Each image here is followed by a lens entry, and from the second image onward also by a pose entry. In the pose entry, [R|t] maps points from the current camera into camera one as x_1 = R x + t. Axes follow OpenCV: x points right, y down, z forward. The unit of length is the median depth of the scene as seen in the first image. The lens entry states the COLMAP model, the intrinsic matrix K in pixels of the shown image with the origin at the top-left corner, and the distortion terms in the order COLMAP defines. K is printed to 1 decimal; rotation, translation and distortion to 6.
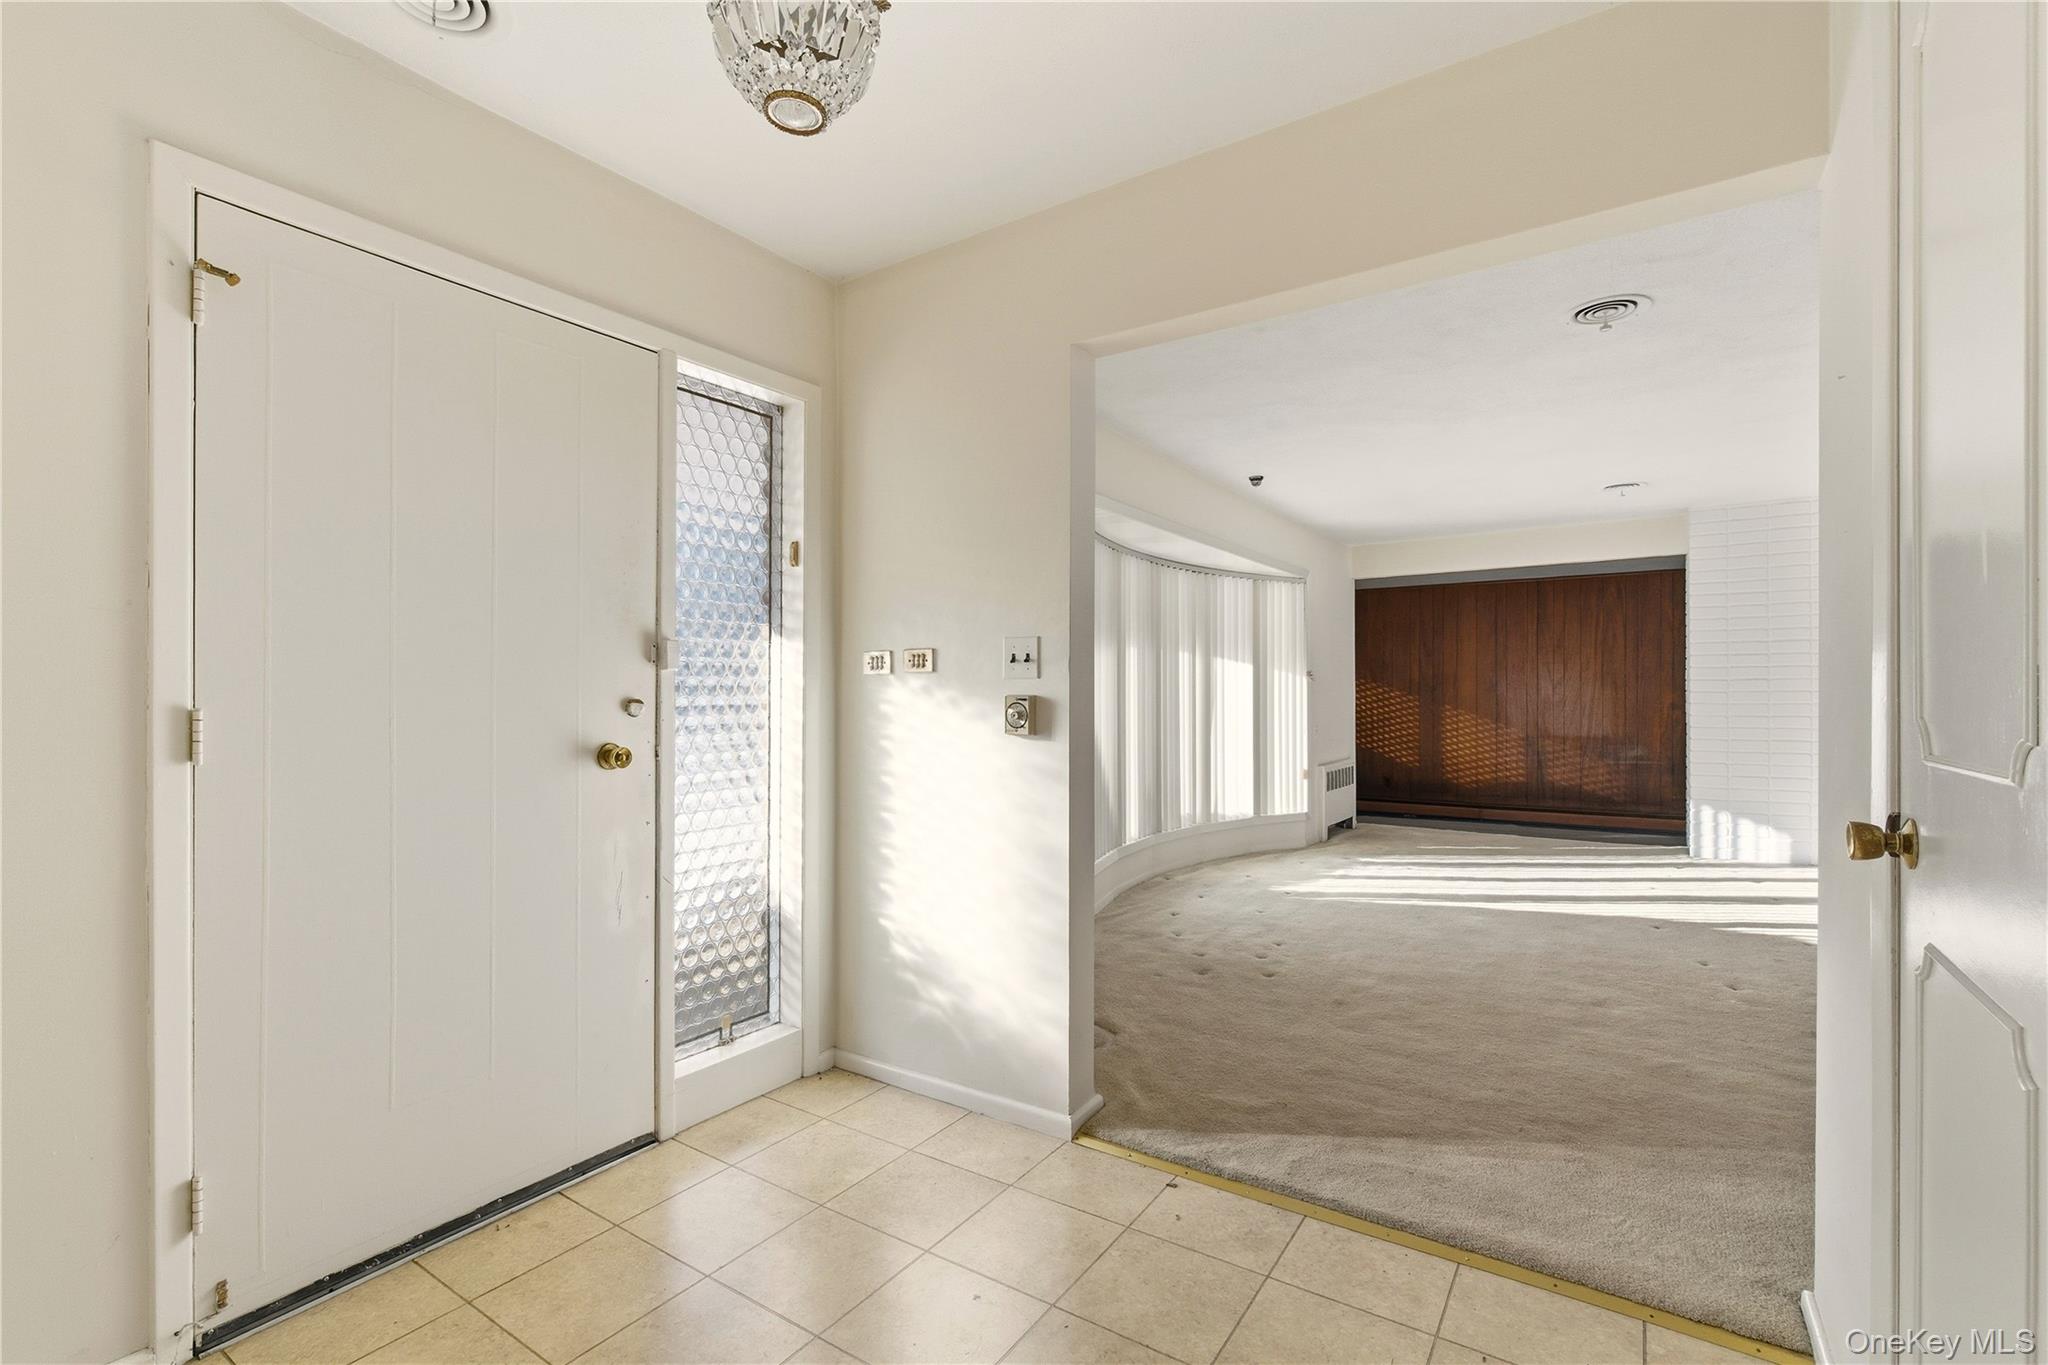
lens RADIAL K [[926.6, 0, 1015.3], [0, 926.6, 691.7], [0, 0, 1]] dist [0.016651, -0.015428]
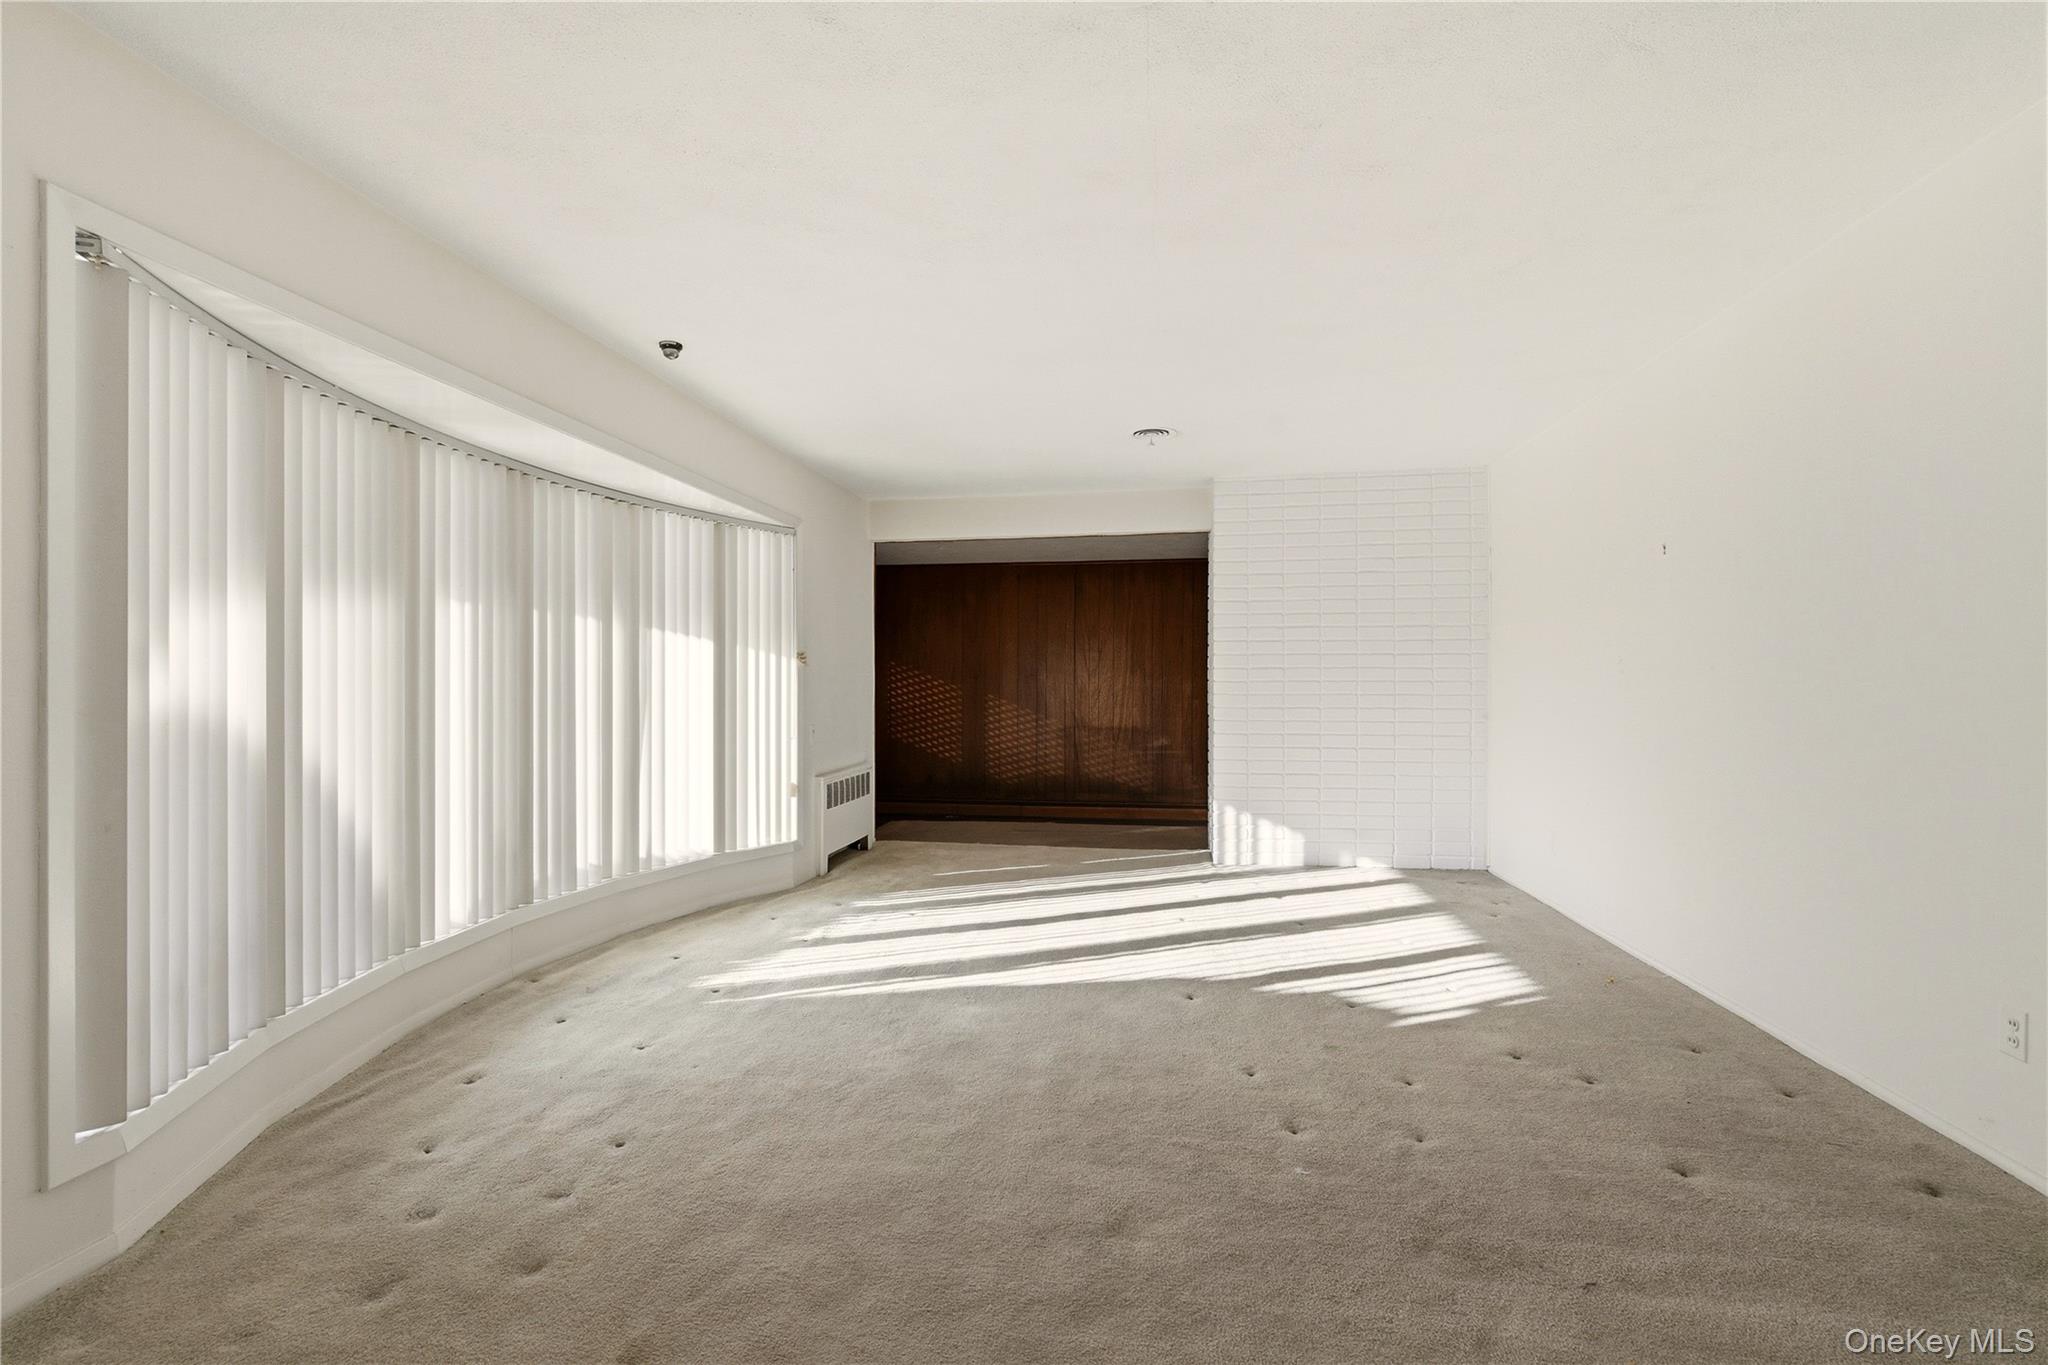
lens RADIAL K [[926.6, 0, 1015.3], [0, 926.6, 691.7], [0, 0, 1]] dist [0.016651, -0.015428]
pose [[0.907041, -0.003837, 0.421025, 0.169051], [-0.001491, 0.999923, 0.012324, 0.000235], [-0.421040, -0.011806, 0.906965, 0.261721]]
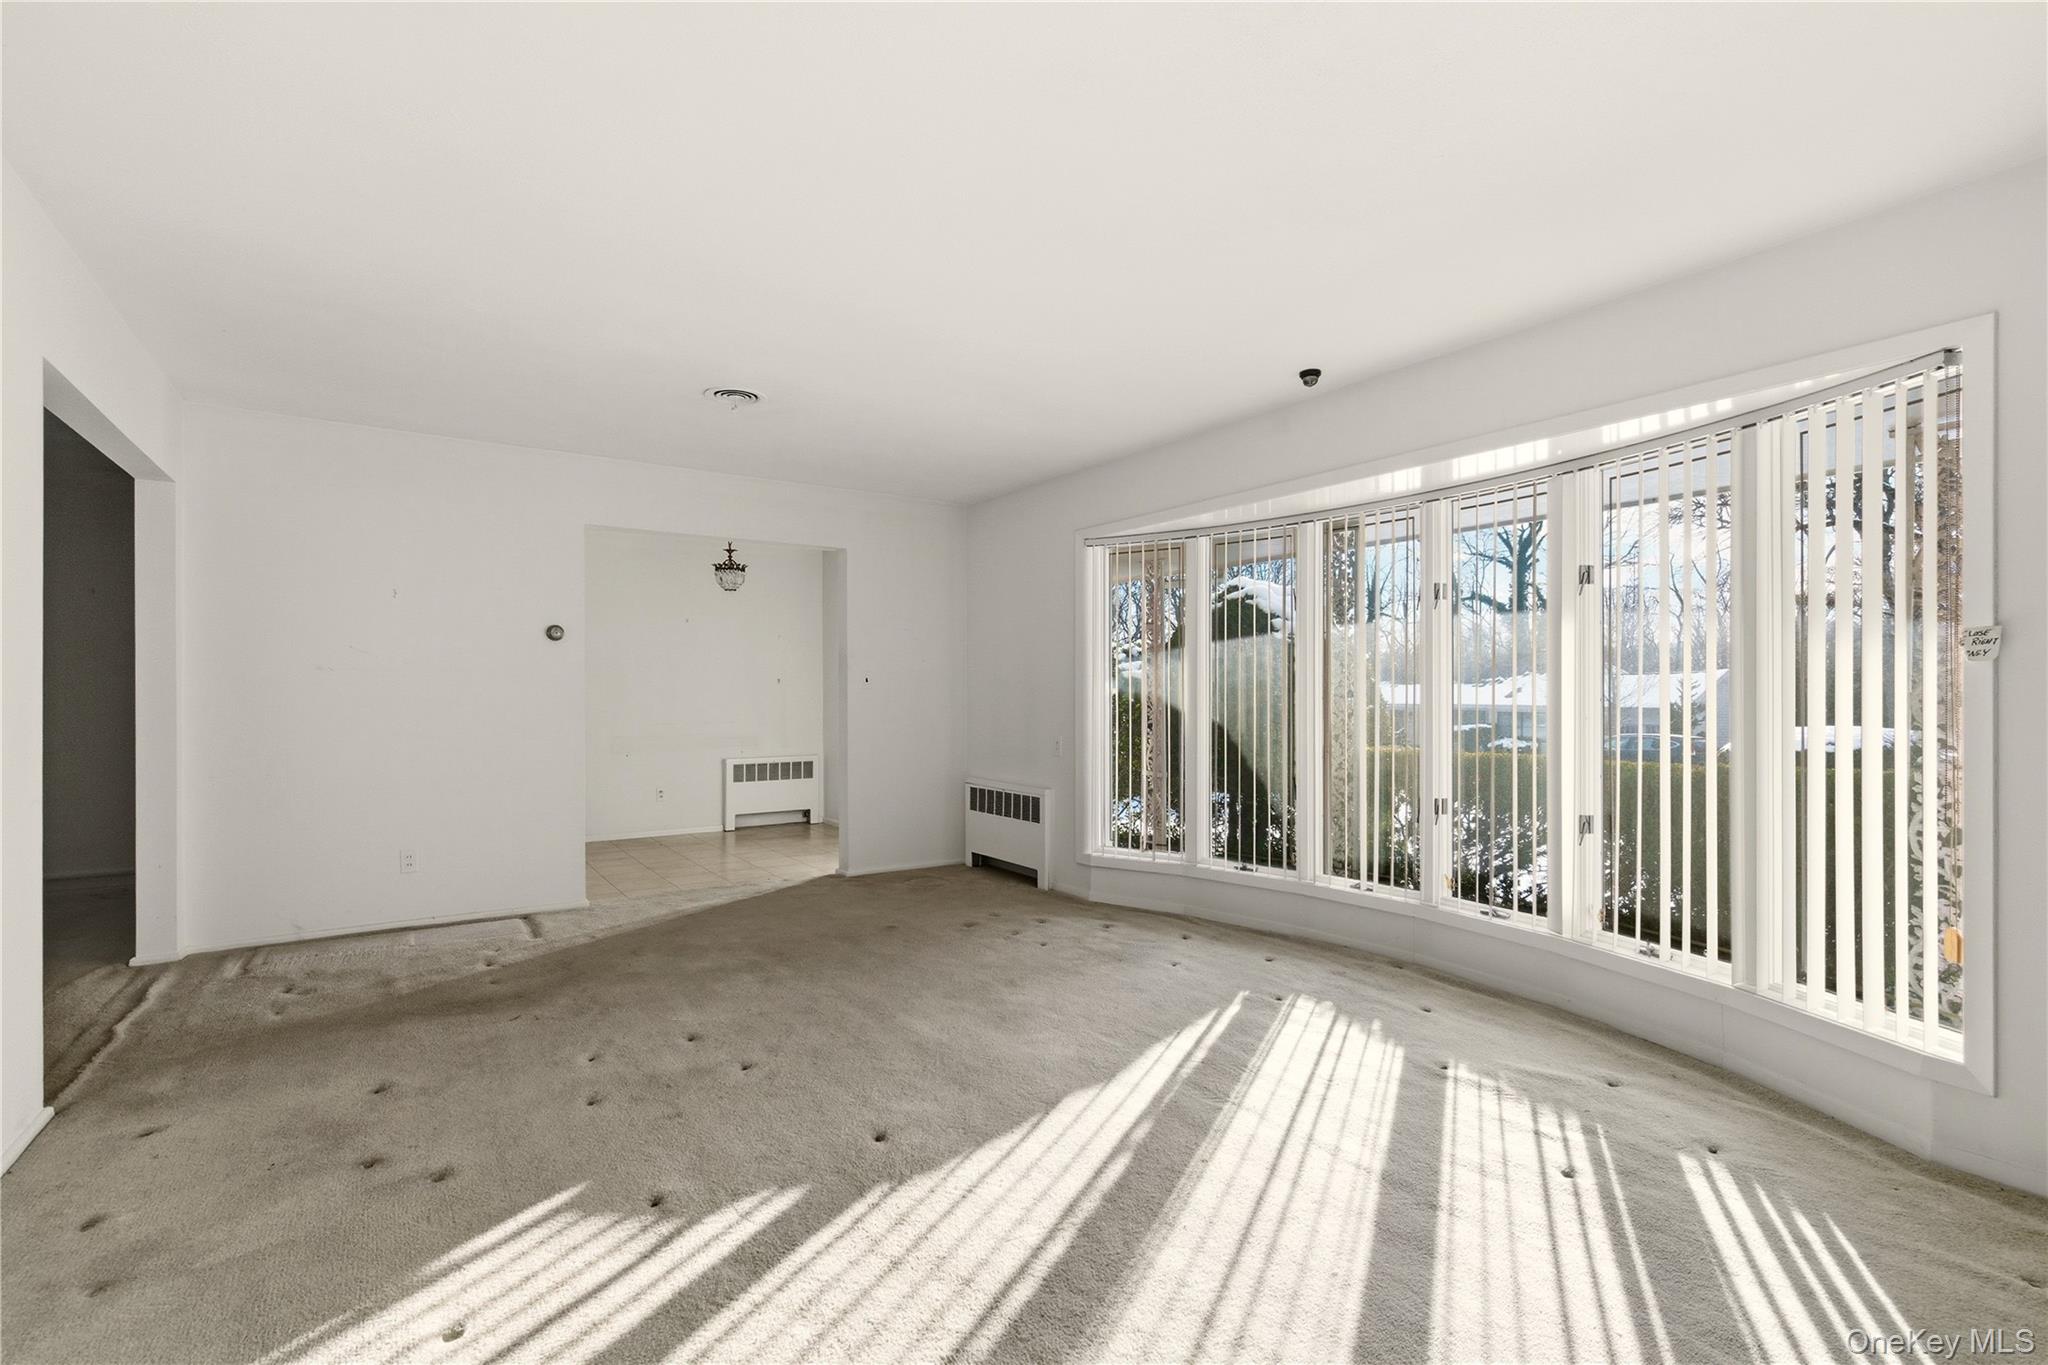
lens RADIAL K [[926.6, 0, 1015.3], [0, 926.6, 691.7], [0, 0, 1]] dist [0.016651, -0.015428]
pose [[-0.376779, -0.002109, -0.926301, 0.783606], [0.001997, 0.999993, -0.003090, 0.000510], [0.926301, -0.003014, -0.376772, 0.864575]]
